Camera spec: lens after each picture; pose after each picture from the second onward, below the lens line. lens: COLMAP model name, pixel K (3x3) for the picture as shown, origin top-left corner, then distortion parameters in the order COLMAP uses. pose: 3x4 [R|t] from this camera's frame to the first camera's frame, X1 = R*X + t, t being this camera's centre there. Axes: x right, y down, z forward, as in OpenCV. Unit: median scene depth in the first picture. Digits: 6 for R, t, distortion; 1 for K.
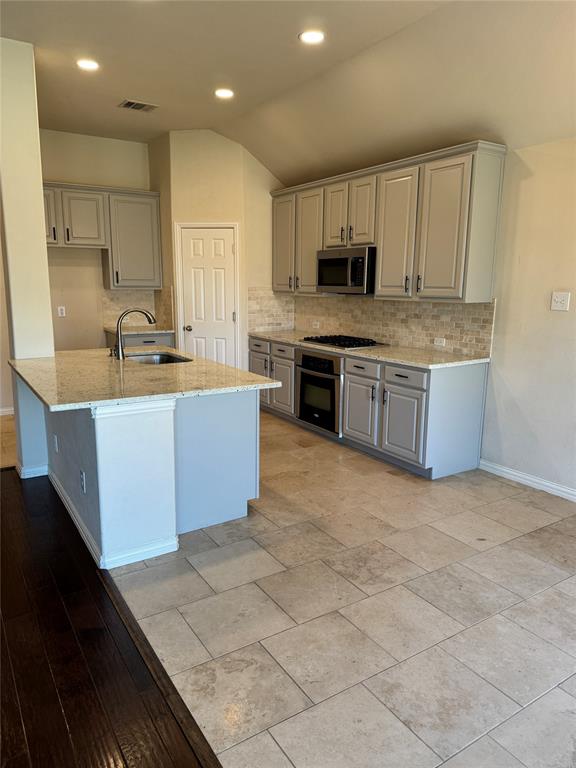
lens RADIAL K [[534.4, 0, 284.6], [0, 534.4, 381.4], [0, 0, 1]] dist [0.101011, -0.134076]
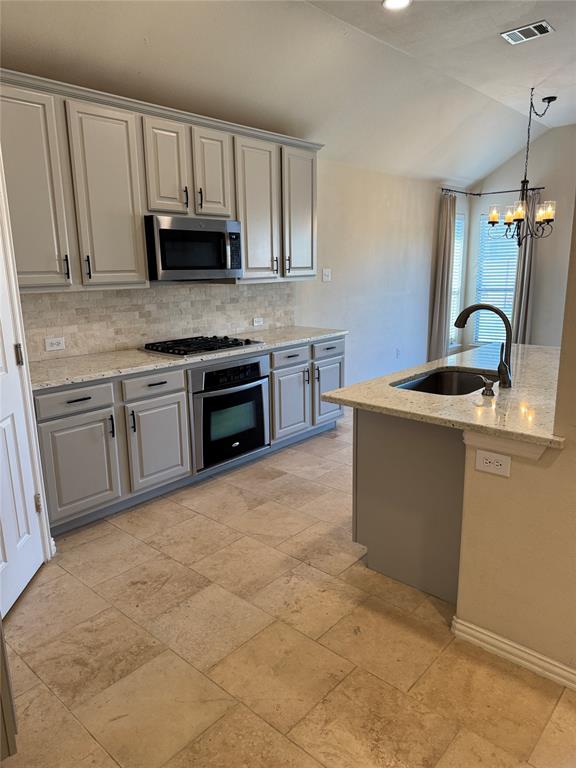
lens RADIAL K [[536.7, 0, 290.5], [0, 536.7, 385.6], [0, 0, 1]] dist [0.071539, -0.074500]
pose [[-0.280891, -0.216406, 0.935023, -0.706929], [0.187810, 0.943017, 0.274676, -0.225035], [-0.941184, 0.252761, -0.224242, 1.179526]]
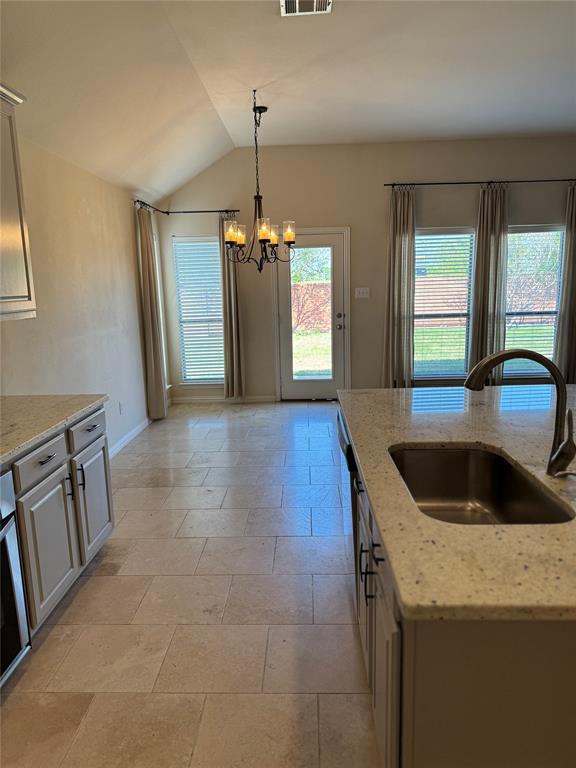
lens RADIAL K [[534.4, 0, 284.6], [0, 534.4, 381.4], [0, 0, 1]] dist [0.101011, -0.134076]
pose [[-0.826871, -0.089160, 0.555279, -0.302415], [0.119473, 0.936968, 0.328355, -0.225089], [-0.549555, 0.337848, -0.764099, 1.194509]]
